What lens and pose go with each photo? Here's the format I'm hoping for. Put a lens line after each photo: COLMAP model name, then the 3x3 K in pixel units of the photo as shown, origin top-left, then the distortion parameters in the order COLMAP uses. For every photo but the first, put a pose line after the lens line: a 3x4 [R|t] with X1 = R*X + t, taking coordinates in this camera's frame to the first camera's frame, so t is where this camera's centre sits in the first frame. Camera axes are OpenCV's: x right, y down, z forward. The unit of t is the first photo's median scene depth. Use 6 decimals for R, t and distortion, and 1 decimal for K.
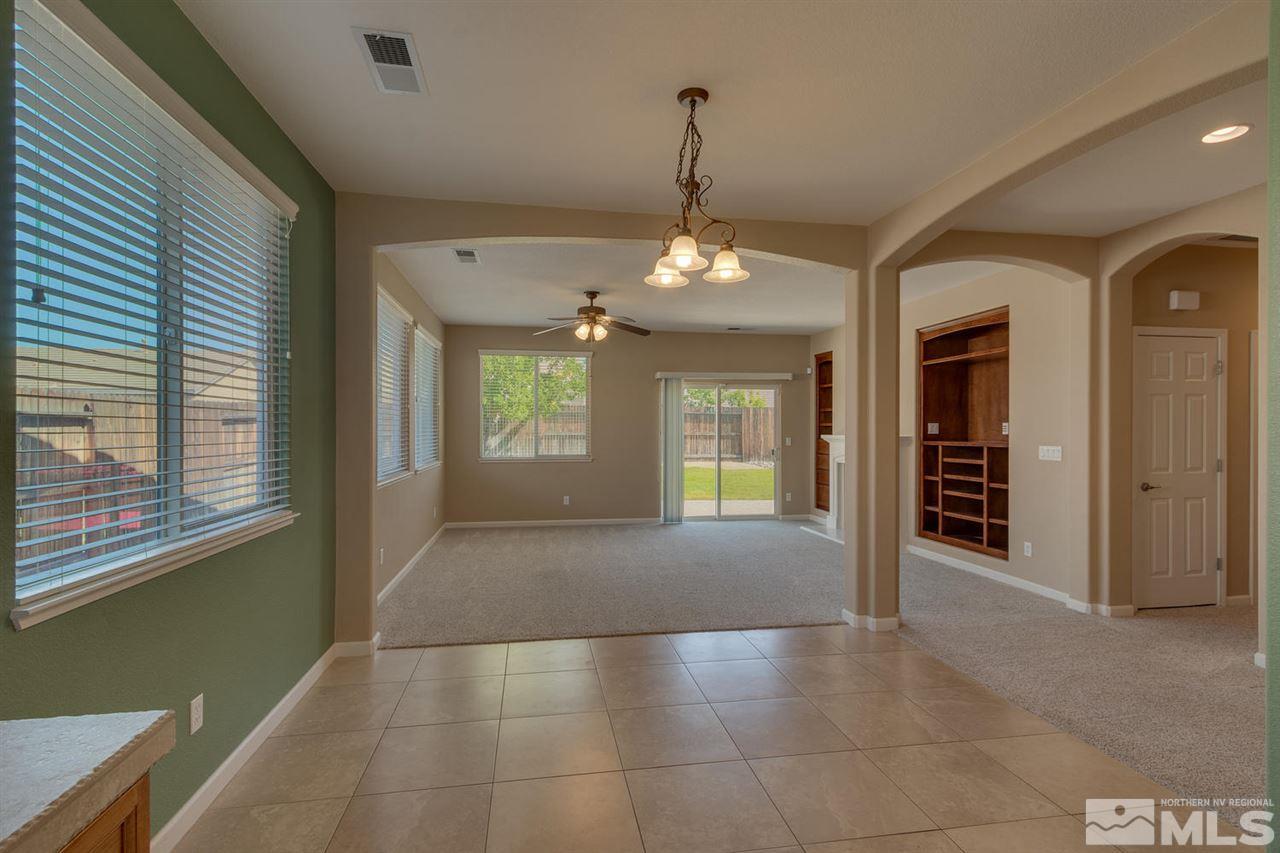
lens RADIAL K [[590.0, 0, 628.1], [0, 590.0, 429.4], [0, 0, 1]] dist [0.011222, 0.000246]
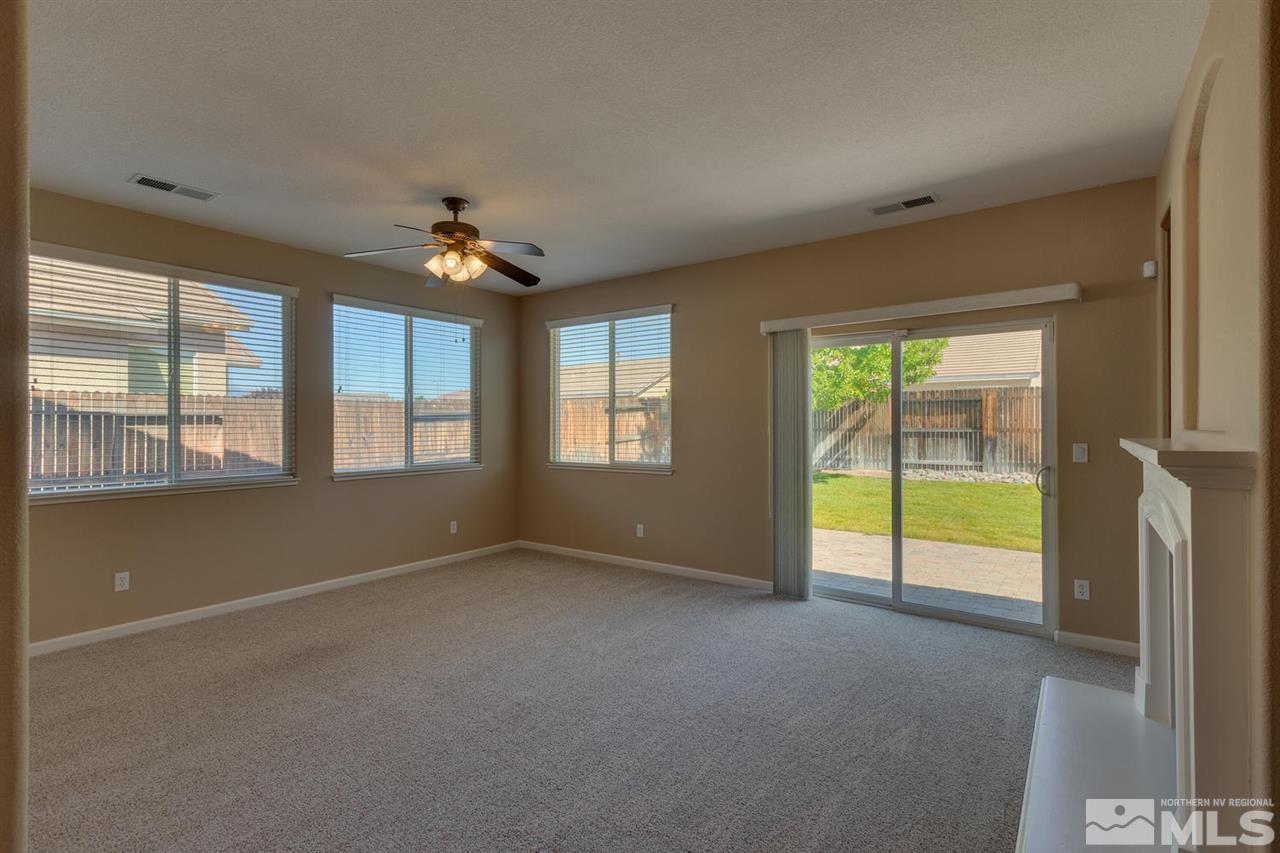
lens RADIAL K [[598.5, 0, 624.4], [0, 598.5, 425.1], [0, 0, 1]] dist [0.011553, 0.000357]
pose [[0.690341, -0.002189, -0.723481, 0.418618], [0.002995, 0.999995, -0.000167, 0.000521], [0.723478, -0.002052, 0.690344, 0.574522]]
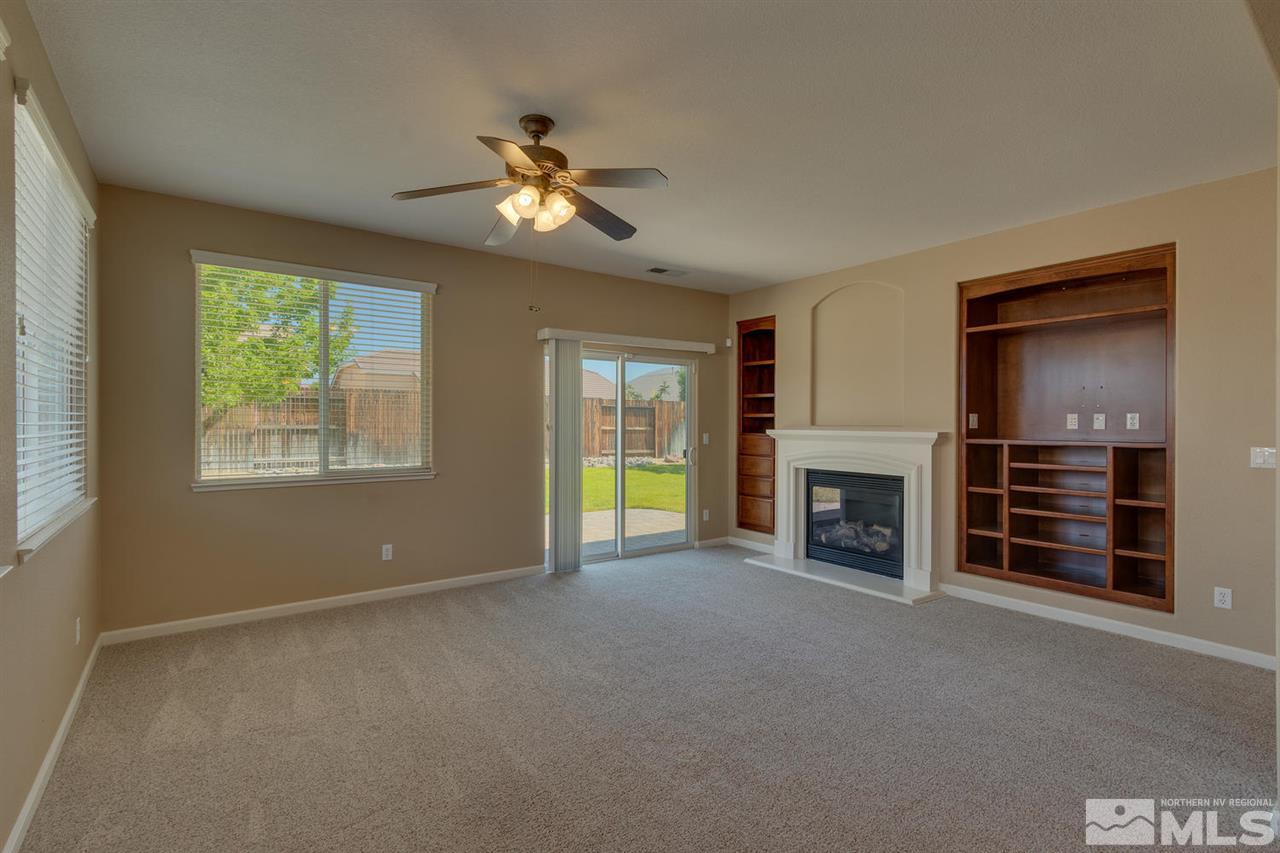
lens RADIAL K [[598.5, 0, 624.4], [0, 598.5, 425.1], [0, 0, 1]] dist [0.011553, 0.000357]
pose [[0.896909, -0.001378, 0.442213, -0.169001], [-0.001353, 0.999982, 0.005859, -0.000218], [-0.442213, -0.005853, 0.896891, 0.454330]]
